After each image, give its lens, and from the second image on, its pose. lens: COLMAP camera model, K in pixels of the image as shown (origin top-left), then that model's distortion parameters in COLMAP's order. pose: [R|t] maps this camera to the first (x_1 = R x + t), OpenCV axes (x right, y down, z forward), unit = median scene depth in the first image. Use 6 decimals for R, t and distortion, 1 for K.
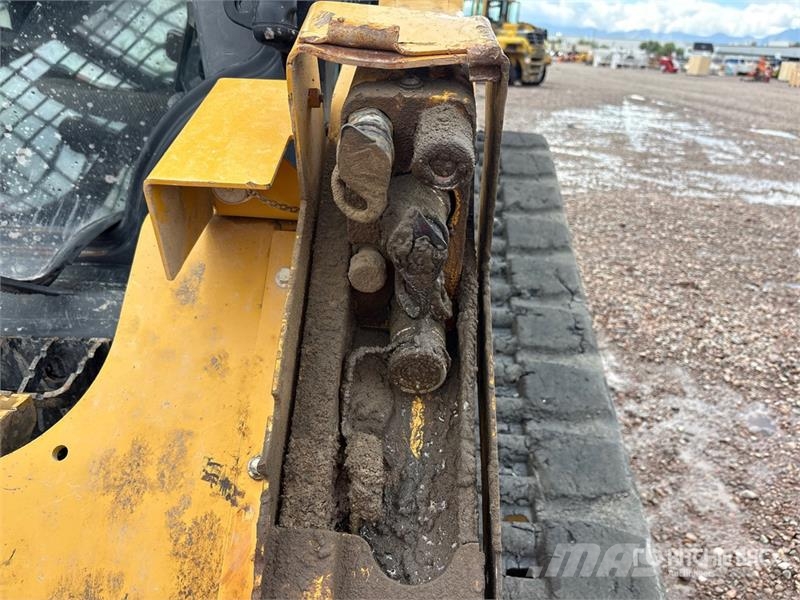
lens RADIAL K [[607.8, 0, 404.4], [0, 607.8, 299.4], [0, 0, 1]] dist [0.062599, -0.085600]
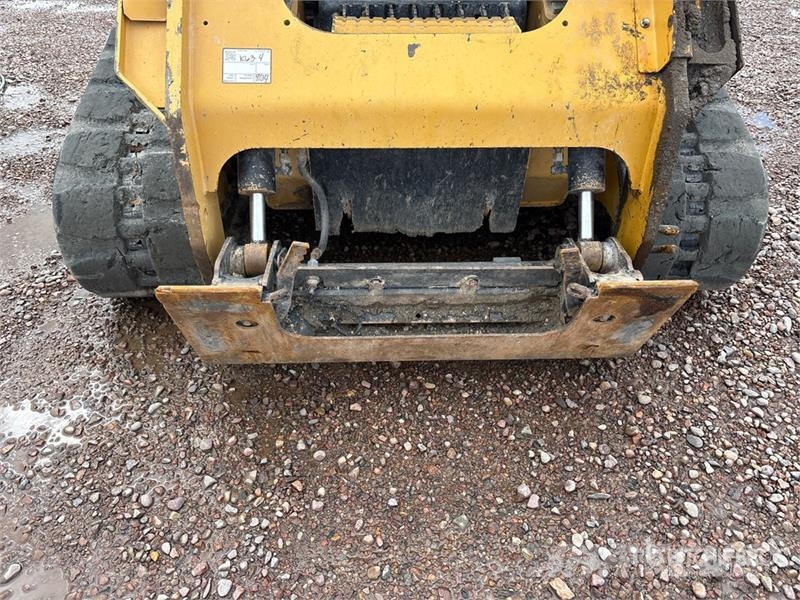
lens RADIAL K [[607.8, 0, 404.4], [0, 607.8, 299.4], [0, 0, 1]] dist [0.062599, -0.085600]
pose [[0.996566, -0.065482, 0.050681, -0.360216], [0.048255, 0.956659, 0.287184, 0.146603], [-0.067290, -0.283752, 0.956534, -0.434032]]
